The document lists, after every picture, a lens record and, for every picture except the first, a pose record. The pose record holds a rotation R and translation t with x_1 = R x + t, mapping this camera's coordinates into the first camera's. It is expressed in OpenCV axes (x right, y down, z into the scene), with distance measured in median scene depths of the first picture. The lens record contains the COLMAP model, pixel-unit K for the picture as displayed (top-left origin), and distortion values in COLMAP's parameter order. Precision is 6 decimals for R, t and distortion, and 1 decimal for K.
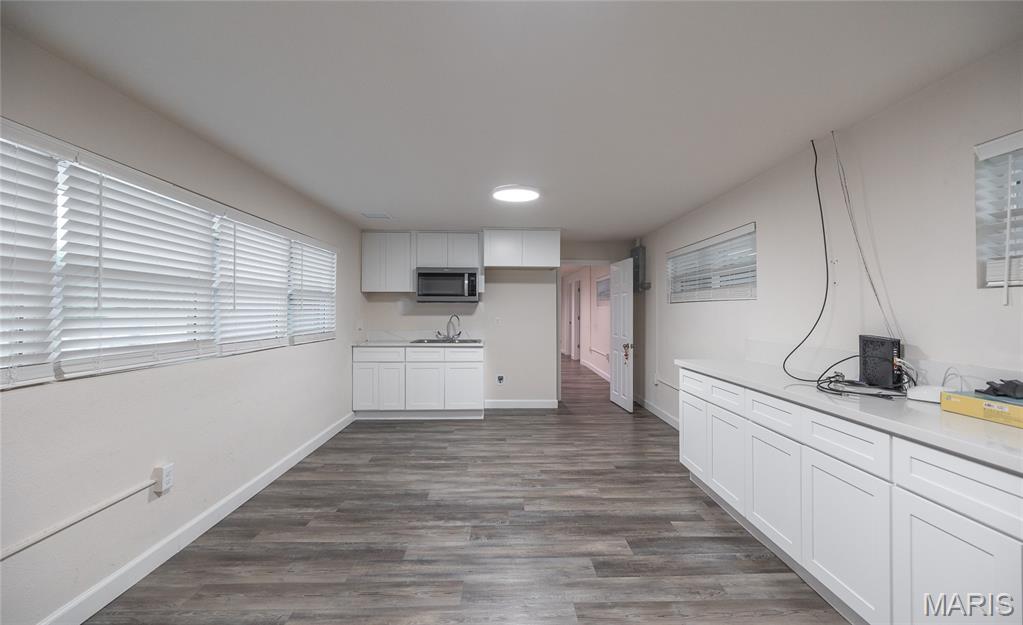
lens RADIAL K [[438.5, 0, 514.6], [0, 438.5, 310.5], [0, 0, 1]] dist [0.002686, 0.000488]
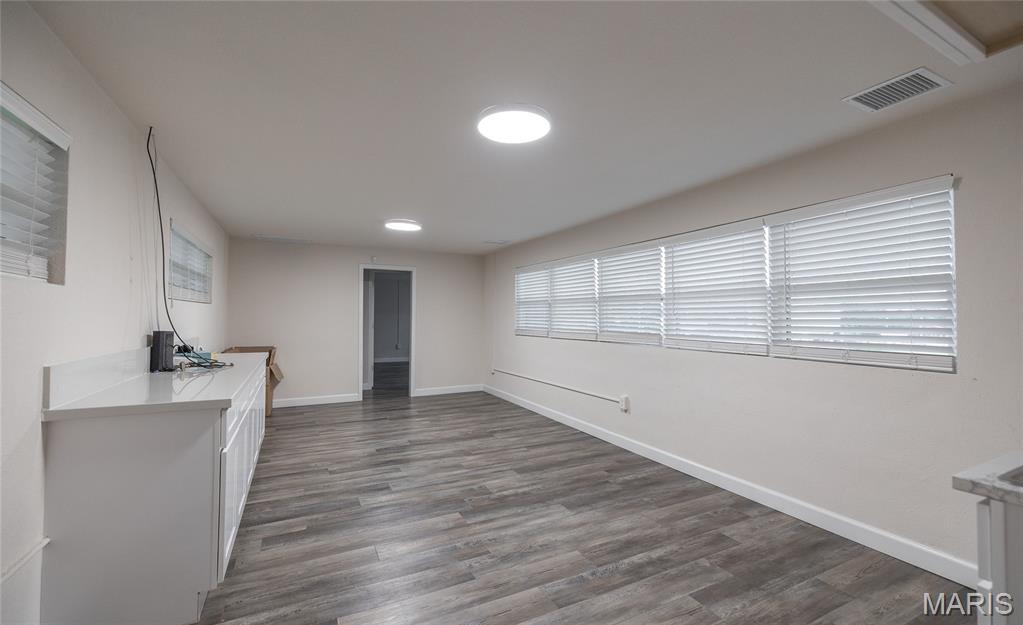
lens RADIAL K [[438.5, 0, 512.8], [0, 438.5, 311.4], [0, 0, 1]] dist [0.002686, 0.000488]
pose [[-0.909506, -0.010913, -0.415548, 0.313766], [-0.004369, 0.999851, -0.016696, 0.014814], [0.415668, -0.013369, -0.909418, 1.871782]]
